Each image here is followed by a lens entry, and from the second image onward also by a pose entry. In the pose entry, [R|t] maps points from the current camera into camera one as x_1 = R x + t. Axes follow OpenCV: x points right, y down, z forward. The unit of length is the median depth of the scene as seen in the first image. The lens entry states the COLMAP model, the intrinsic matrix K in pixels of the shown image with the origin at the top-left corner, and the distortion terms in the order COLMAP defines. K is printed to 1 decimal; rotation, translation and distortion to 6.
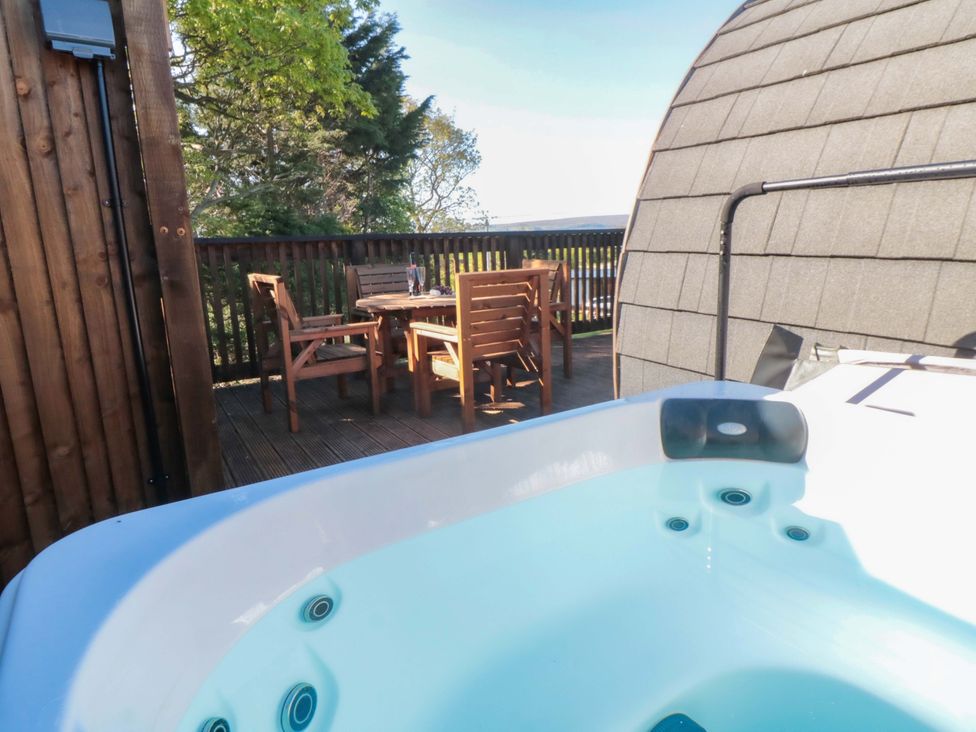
lens RADIAL K [[573.5, 0, 517.4], [0, 573.5, 355.9], [0, 0, 1]] dist [0.005304, -0.012423]
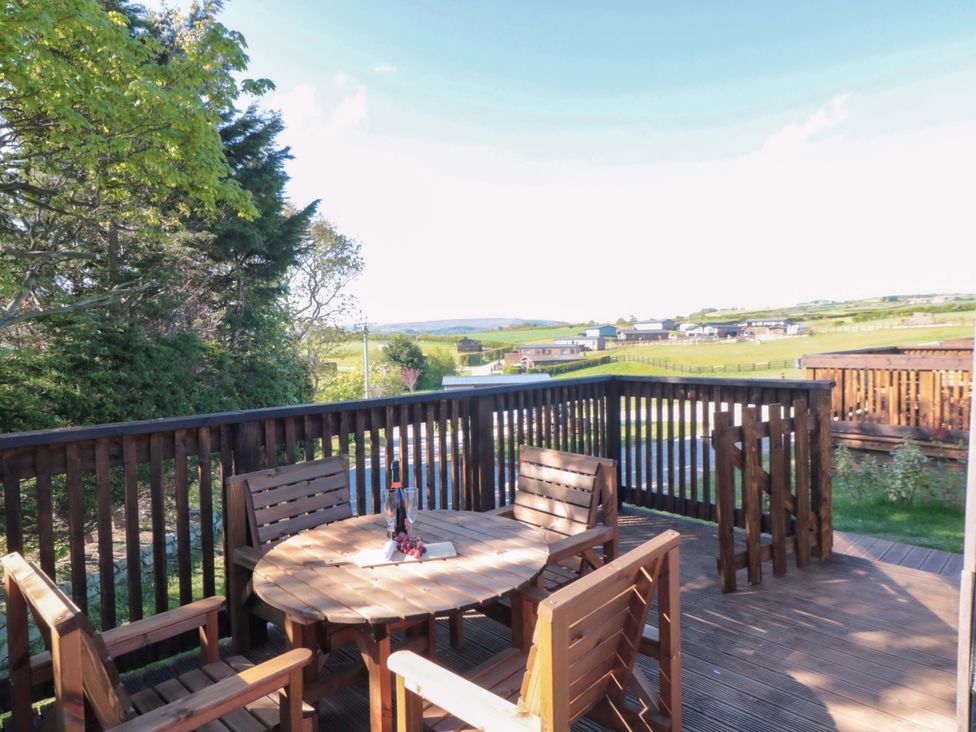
lens RADIAL K [[573.5, 0, 507.3], [0, 573.5, 358.3], [0, 0, 1]] dist [0.005304, -0.012423]
pose [[0.979017, 0.000521, 0.203777, -0.048582], [0.033803, 0.985727, -0.164924, -0.055982], [-0.200954, 0.168352, 0.965026, 0.128989]]
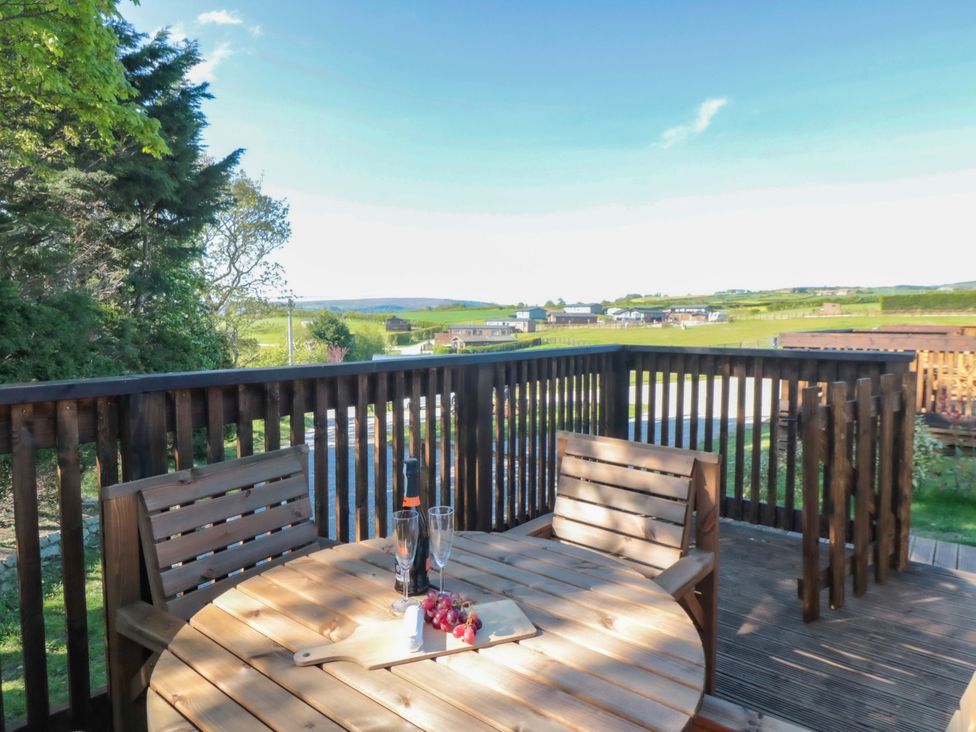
lens RADIAL K [[573.5, 0, 500.7], [0, 573.5, 357.7], [0, 0, 1]] dist [0.005304, -0.012423]
pose [[0.949152, 0.010065, 0.314657, -0.063132], [0.032702, 0.990930, -0.130341, -0.059311], [-0.313115, 0.134003, 0.940214, 0.205622]]
